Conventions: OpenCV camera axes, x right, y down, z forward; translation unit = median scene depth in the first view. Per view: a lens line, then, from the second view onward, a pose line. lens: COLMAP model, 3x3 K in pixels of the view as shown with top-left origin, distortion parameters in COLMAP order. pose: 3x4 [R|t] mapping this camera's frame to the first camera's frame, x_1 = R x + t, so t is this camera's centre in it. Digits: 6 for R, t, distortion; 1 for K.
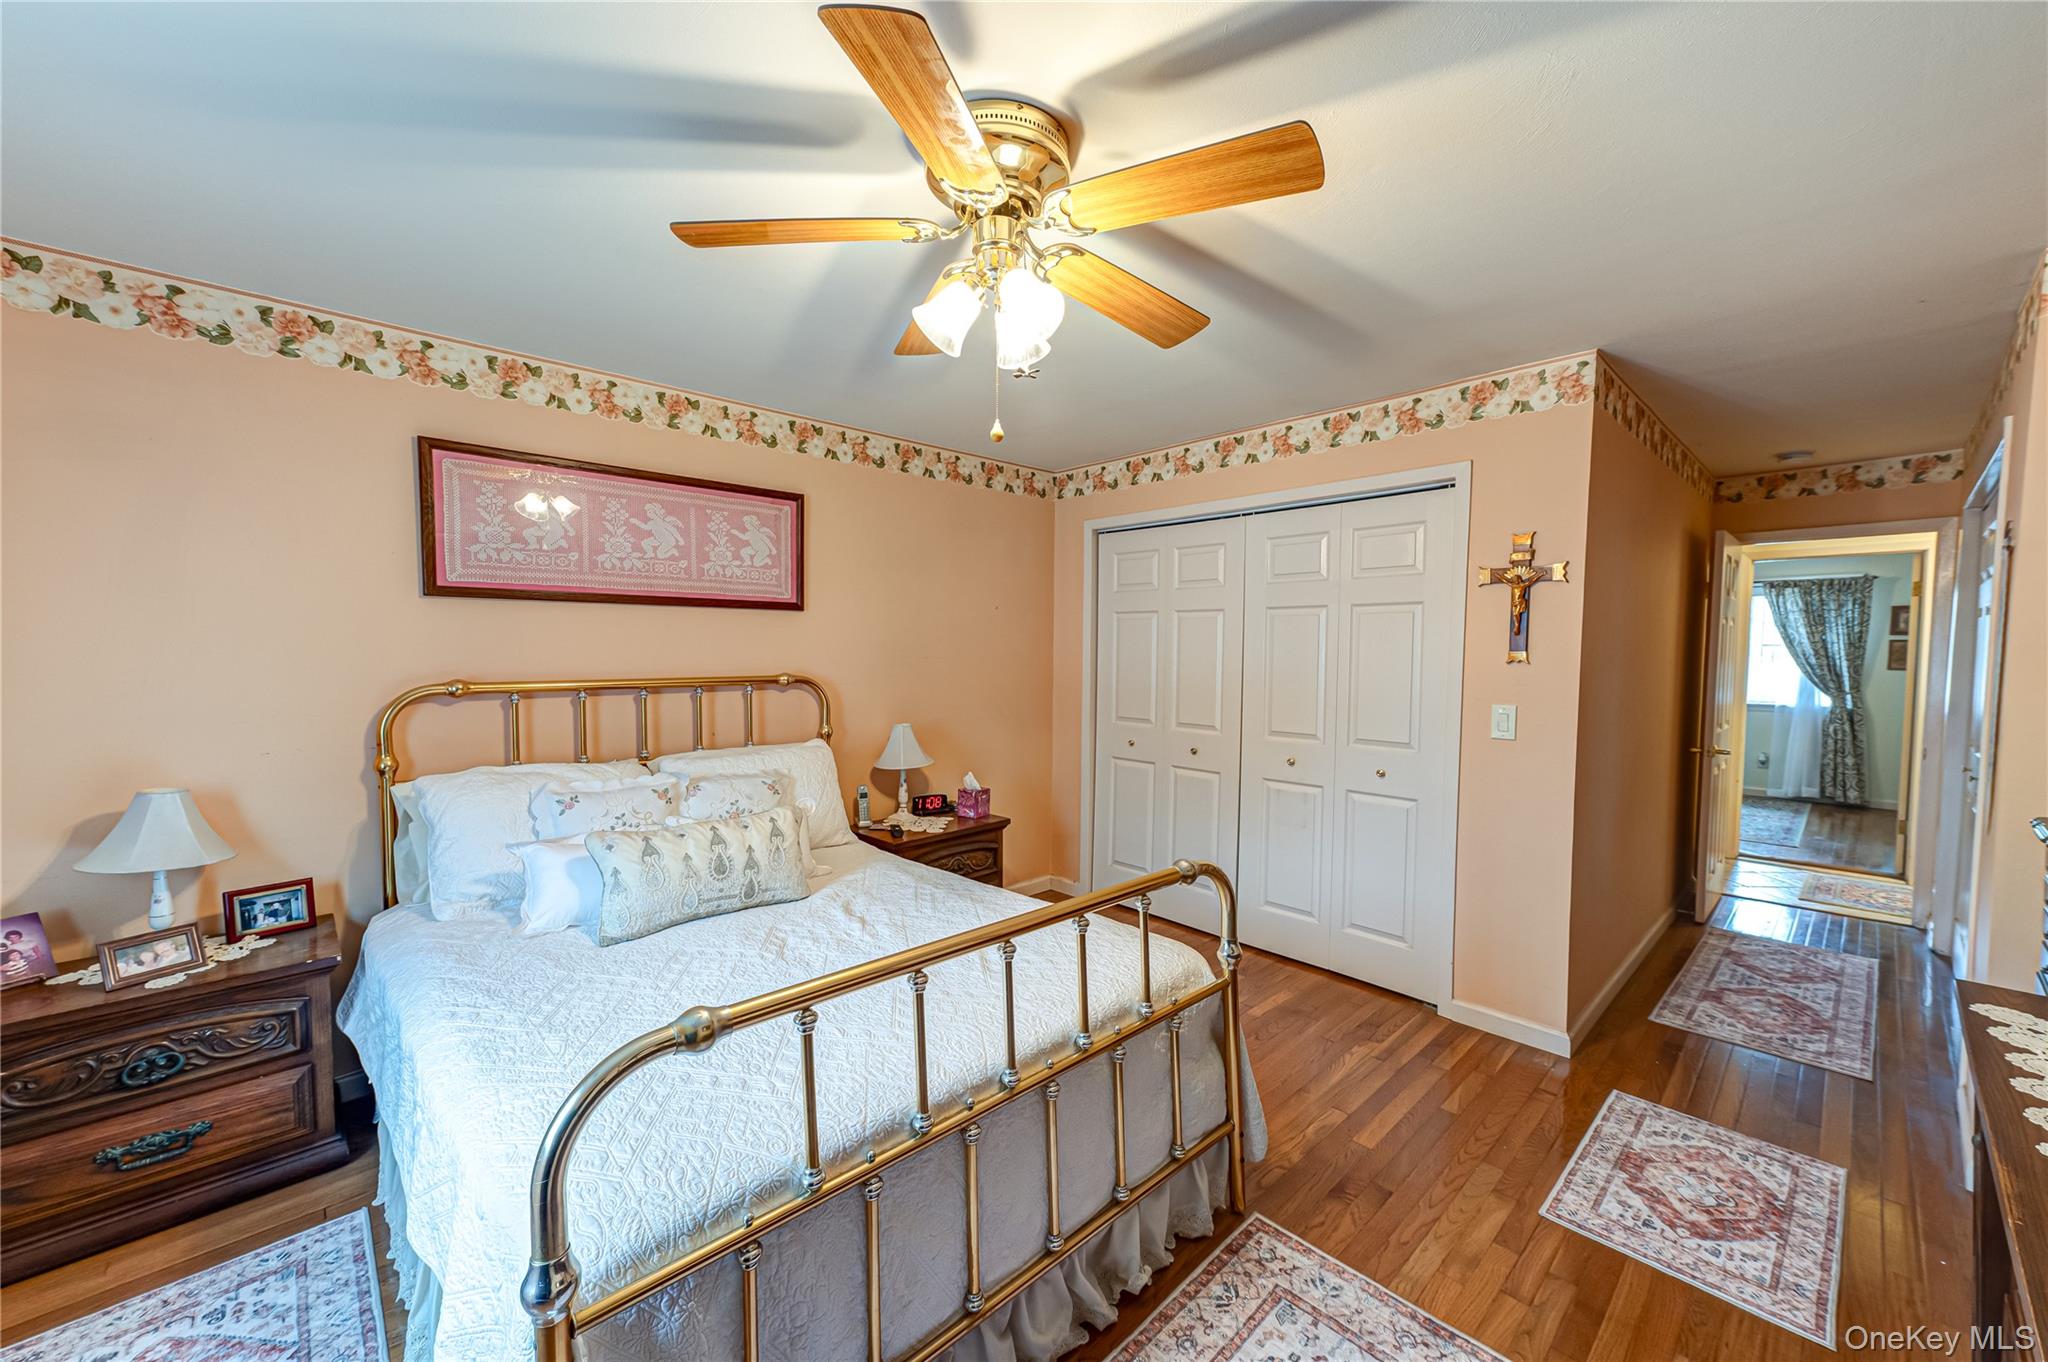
lens RADIAL K [[793.8, 0, 1019.2], [0, 793.8, 682.4], [0, 0, 1]] dist [0.001332, -0.000563]
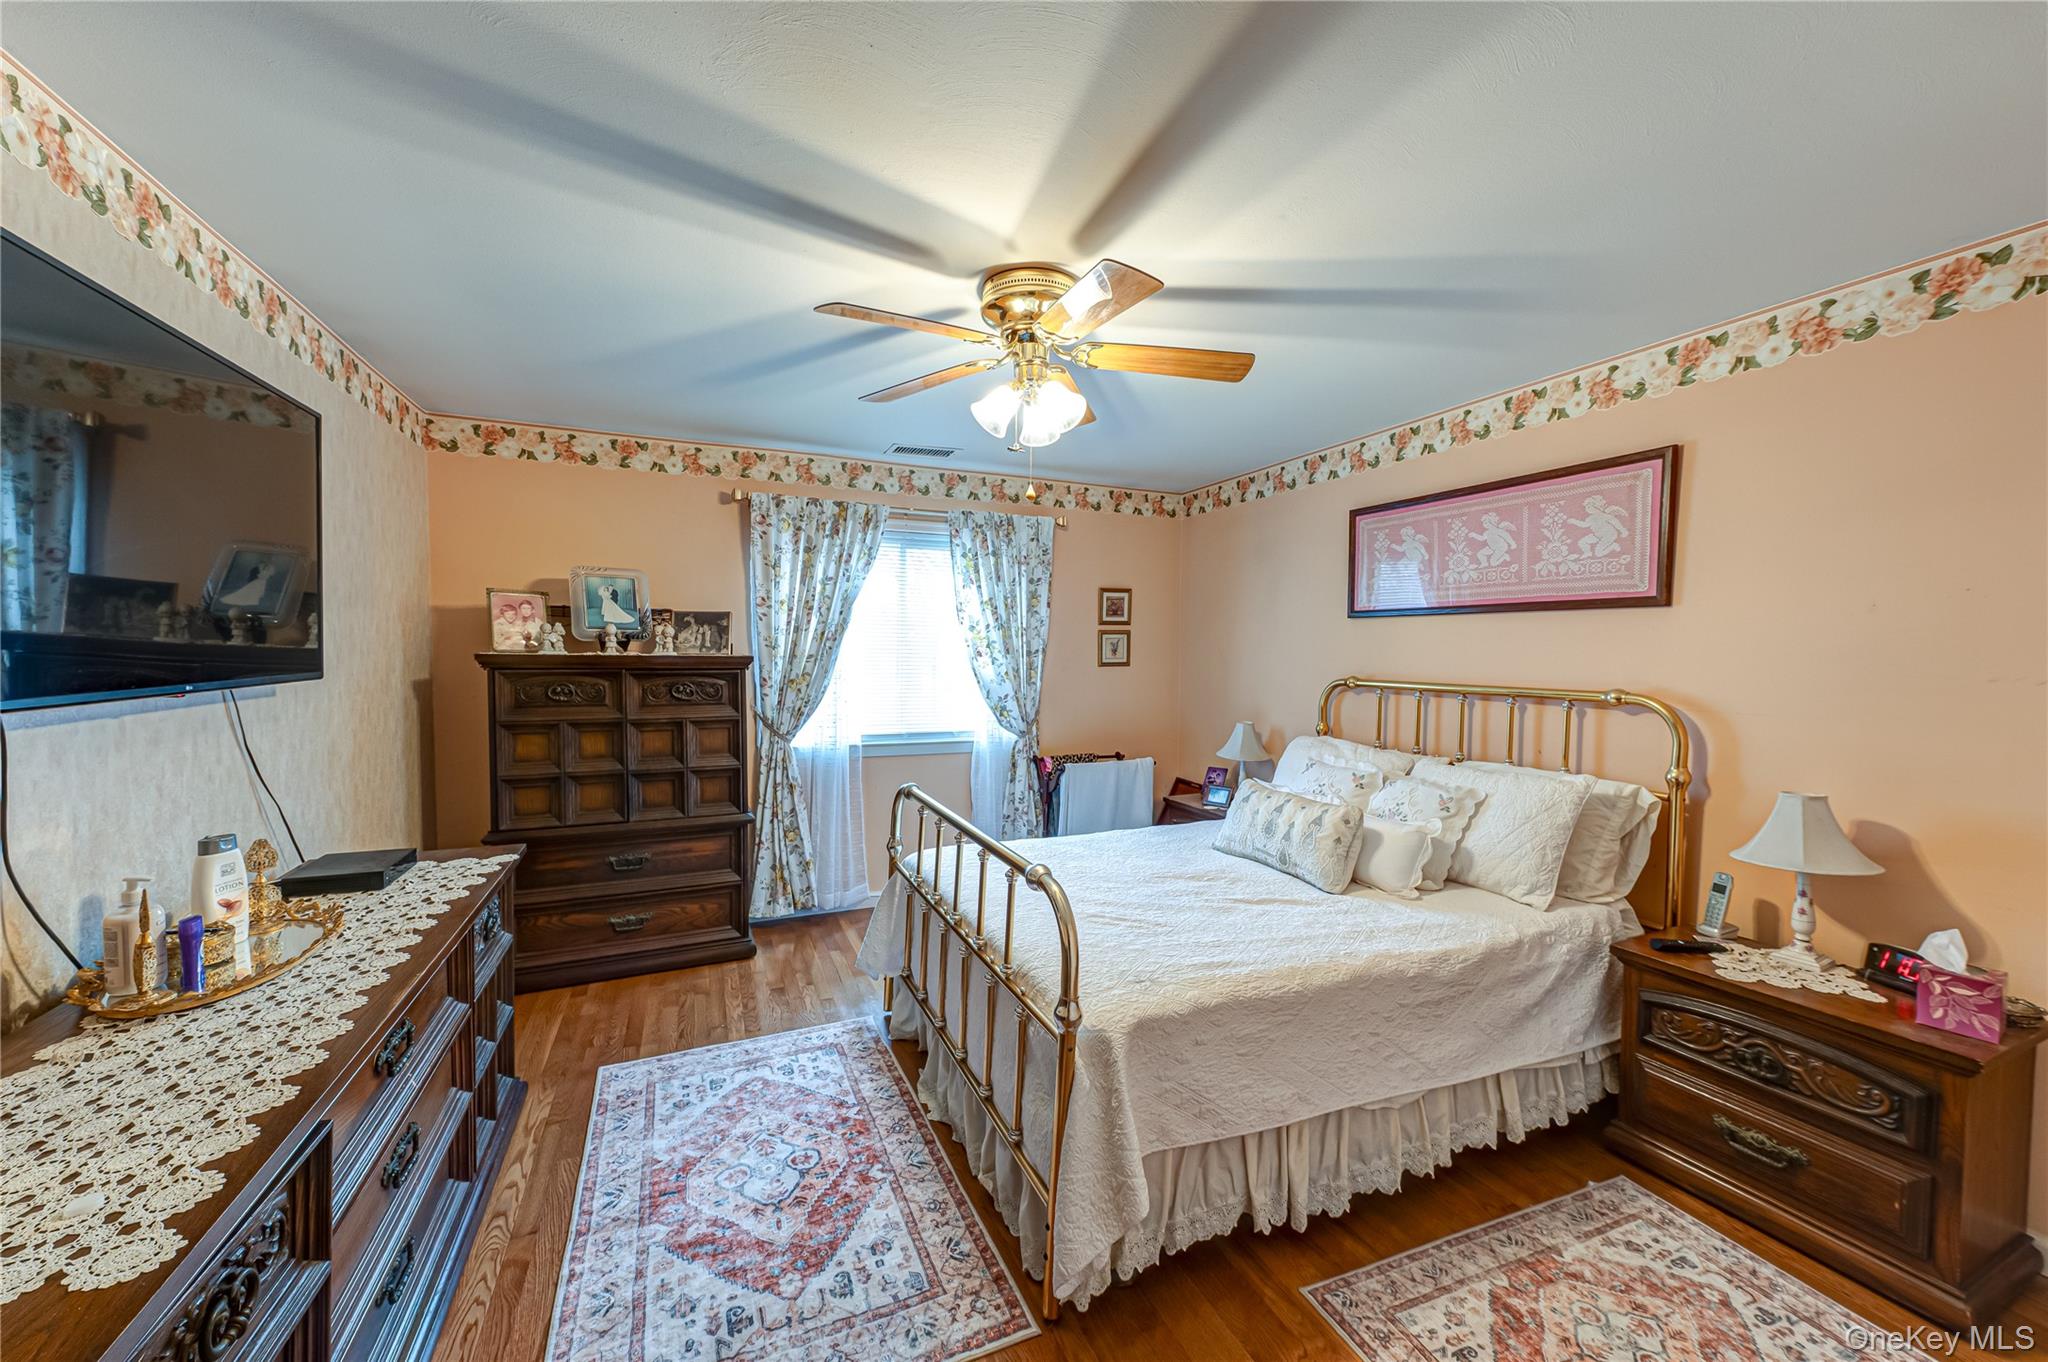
lens RADIAL K [[793.8, 0, 1036.0], [0, 793.8, 675.0], [0, 0, 1]] dist [0.001332, -0.000563]
pose [[-0.342350, 0.026093, -0.939210, 0.785557], [-0.050471, 0.997660, 0.046114, -0.040692], [0.938216, 0.063190, -0.340232, 0.915390]]
